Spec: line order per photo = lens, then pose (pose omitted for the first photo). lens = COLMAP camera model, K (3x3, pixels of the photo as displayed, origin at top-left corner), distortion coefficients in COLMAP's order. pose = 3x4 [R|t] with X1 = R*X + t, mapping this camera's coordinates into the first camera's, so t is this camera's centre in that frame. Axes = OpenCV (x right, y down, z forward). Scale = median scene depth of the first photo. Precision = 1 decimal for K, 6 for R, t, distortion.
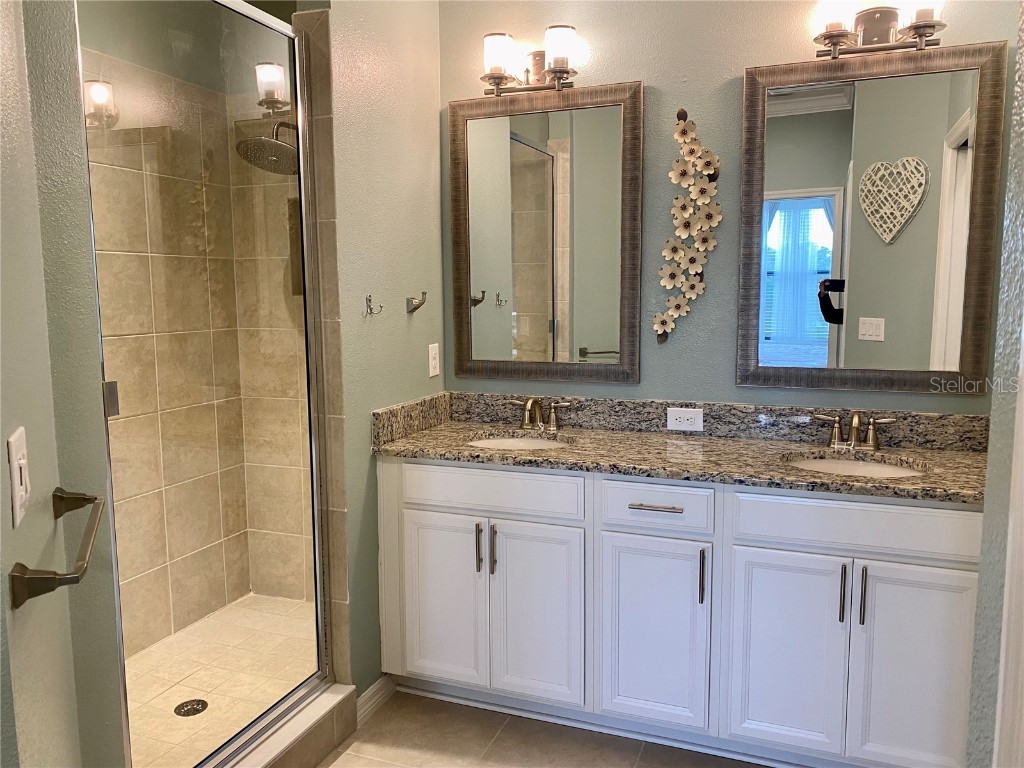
lens RADIAL K [[773.7, 0, 506.3], [0, 773.7, 382.2], [0, 0, 1]] dist [0.069702, -0.093086]
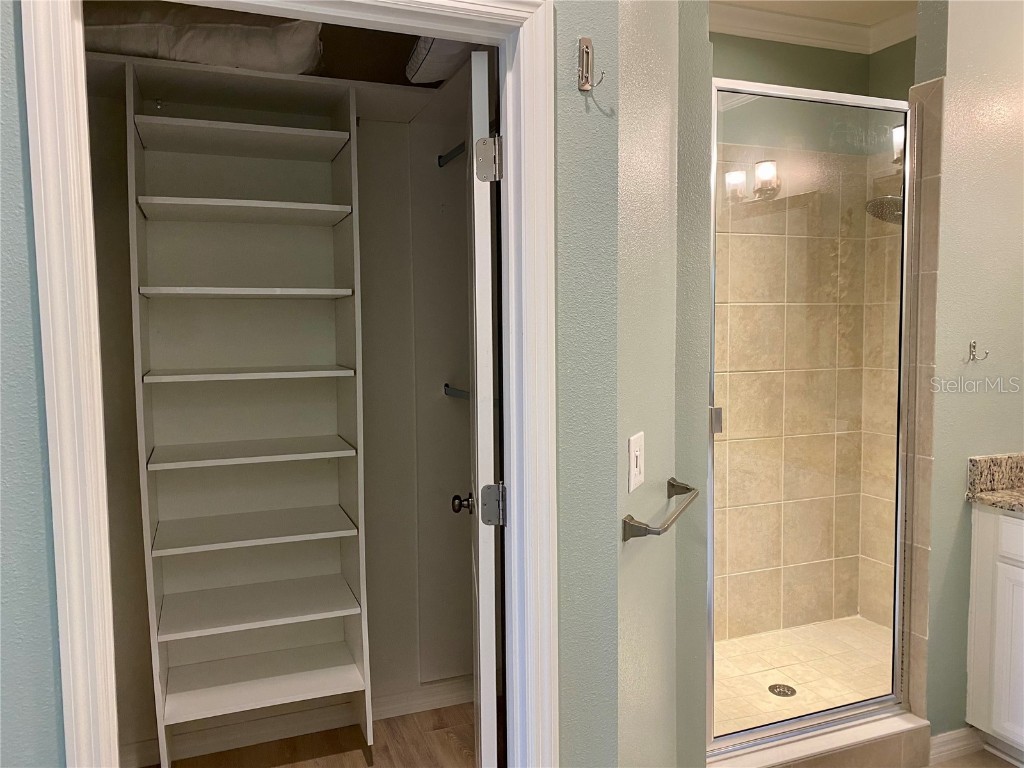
lens RADIAL K [[777.2, 0, 516.6], [0, 777.2, 393.9], [0, 0, 1]] dist [0.035095, -0.037143]
pose [[0.682825, 0.064165, -0.727759, 0.152906], [-0.081996, 0.996573, 0.010932, -0.006848], [0.725966, 0.052209, 0.685746, -0.117067]]
